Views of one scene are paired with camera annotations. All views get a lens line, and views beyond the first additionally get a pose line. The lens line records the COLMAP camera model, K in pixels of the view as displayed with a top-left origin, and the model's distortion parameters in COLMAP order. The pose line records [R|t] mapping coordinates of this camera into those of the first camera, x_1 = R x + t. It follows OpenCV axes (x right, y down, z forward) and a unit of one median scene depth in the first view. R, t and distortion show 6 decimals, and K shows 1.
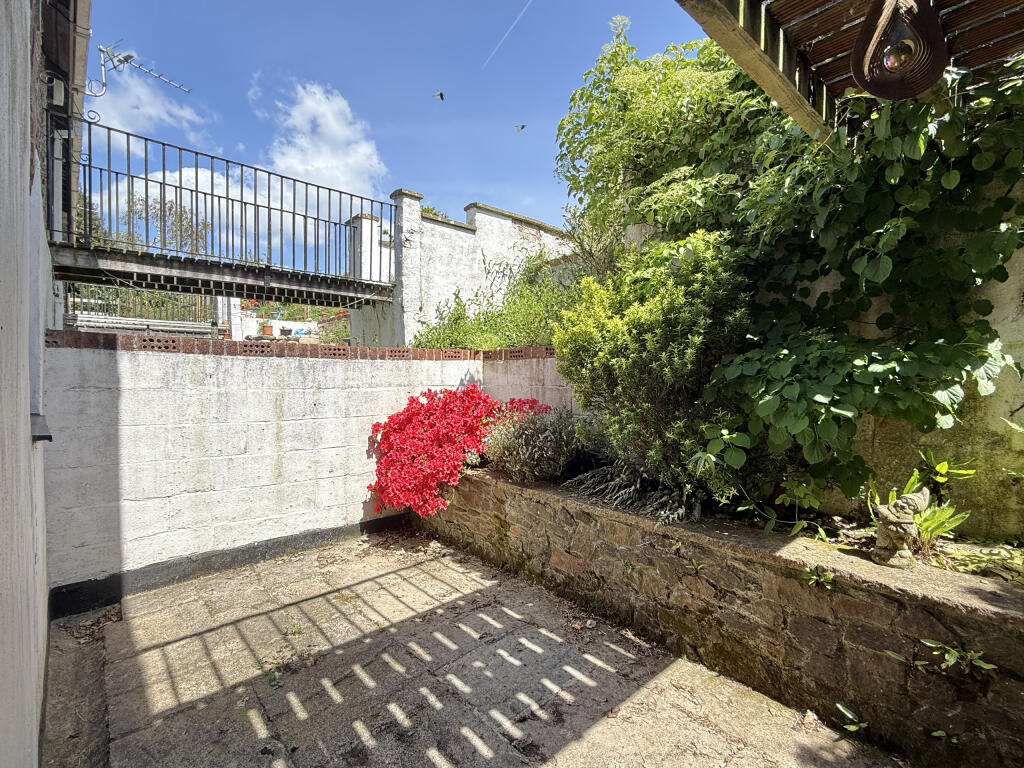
lens RADIAL K [[479.5, 0, 512.0], [0, 479.5, 384.0], [0, 0, 1]] dist [0.000799, 0.000246]
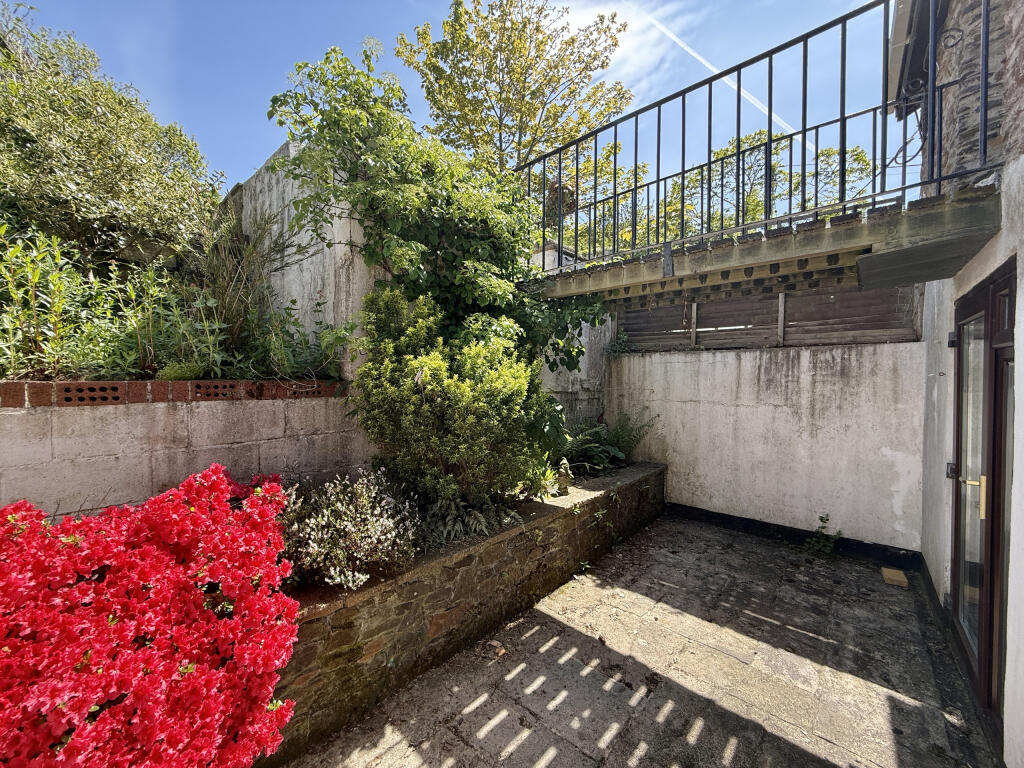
lens RADIAL K [[402.0, 0, 512.0], [0, 402.0, 384.0], [0, 0, 1]] dist [-0.002549, -0.000257]
pose [[-0.117605, -0.017472, 0.992907, -0.920248], [0.007856, 0.999798, 0.018524, -0.157918], [-0.993029, 0.009979, -0.117444, 1.272271]]
